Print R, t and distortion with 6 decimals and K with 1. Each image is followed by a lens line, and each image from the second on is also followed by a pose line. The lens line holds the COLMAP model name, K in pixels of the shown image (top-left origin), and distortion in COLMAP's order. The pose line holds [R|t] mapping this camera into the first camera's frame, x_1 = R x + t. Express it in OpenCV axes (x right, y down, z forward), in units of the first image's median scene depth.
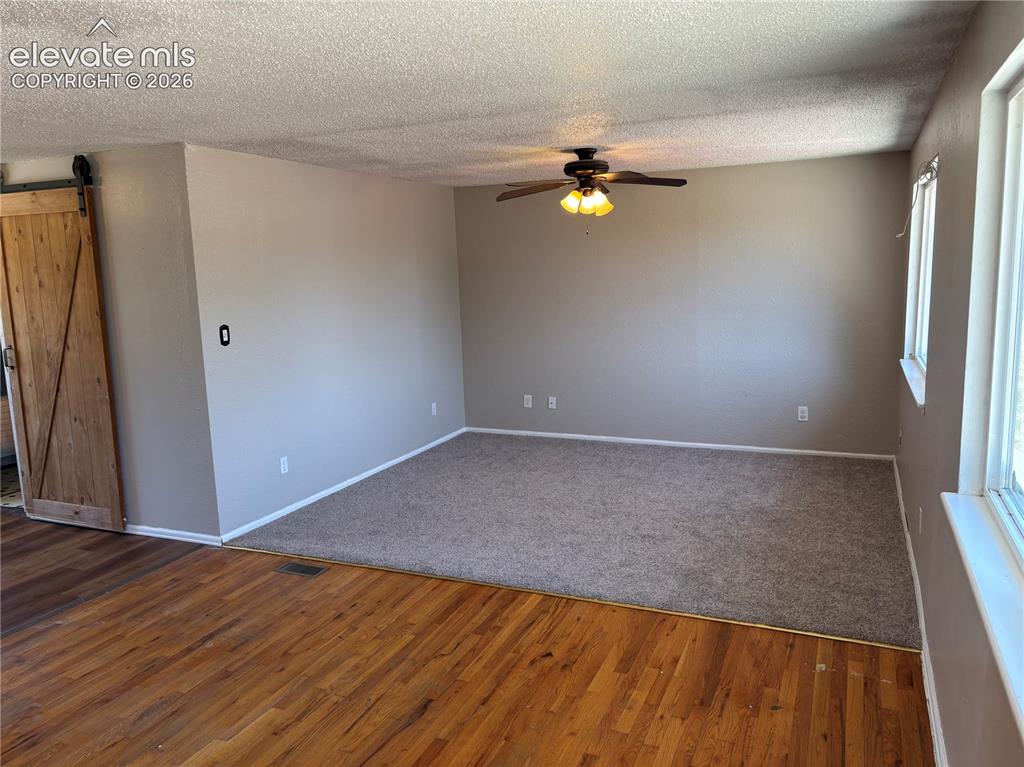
lens RADIAL K [[774.5, 0, 502.0], [0, 774.5, 391.7], [0, 0, 1]] dist [0.039599, -0.011133]
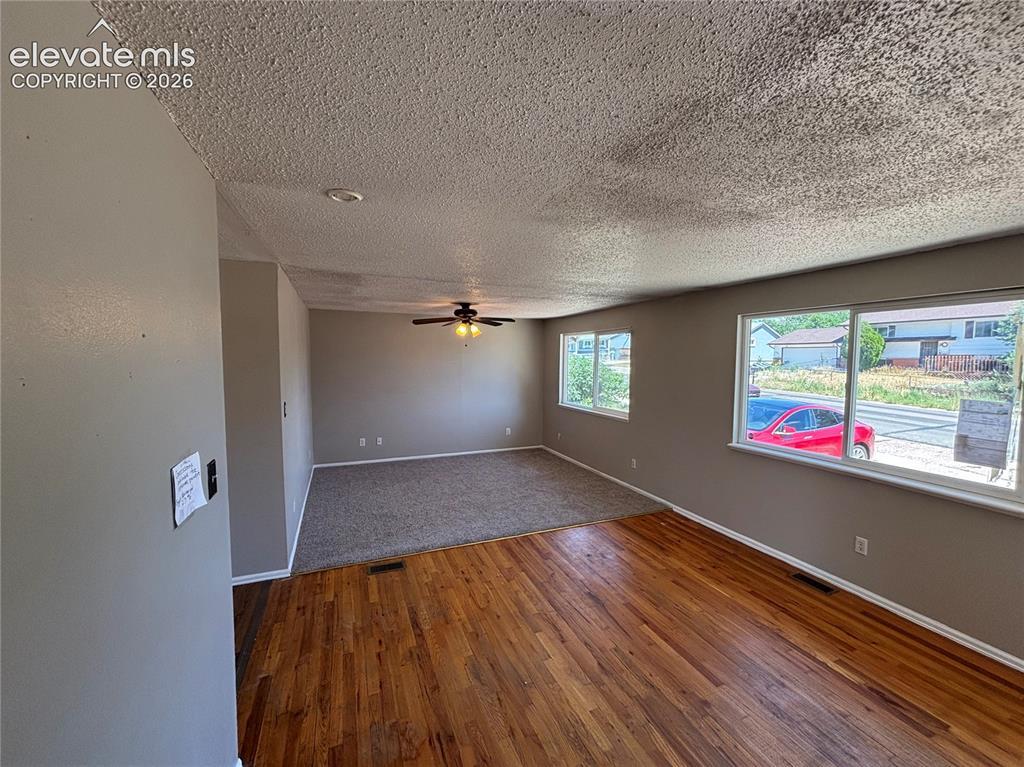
lens RADIAL K [[416.1, 0, 504.4], [0, 416.1, 381.7], [0, 0, 1]] dist [-0.003485, -0.000683]
pose [[0.699574, -0.012777, 0.714446, -0.715803], [0.091843, 0.993155, -0.072169, -0.043477], [-0.708633, 0.116104, 0.695959, 0.291490]]
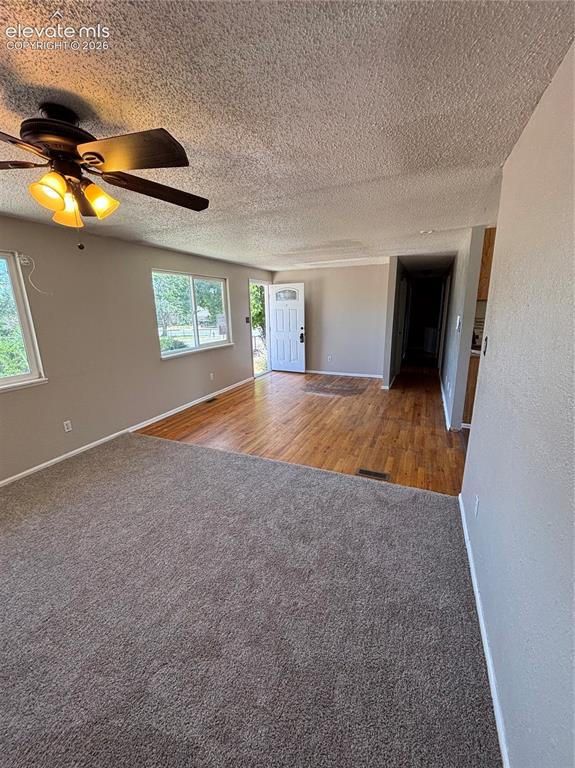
lens RADIAL K [[312.0, 0, 291.3], [0, 312.0, 387.4], [0, 0, 1]] dist [-0.003485, -0.000683]
pose [[-0.998478, 0.054303, -0.009679, -0.092356], [0.045810, 0.914118, 0.402853, -0.250134], [0.030724, 0.401796, -0.915214, 1.689992]]
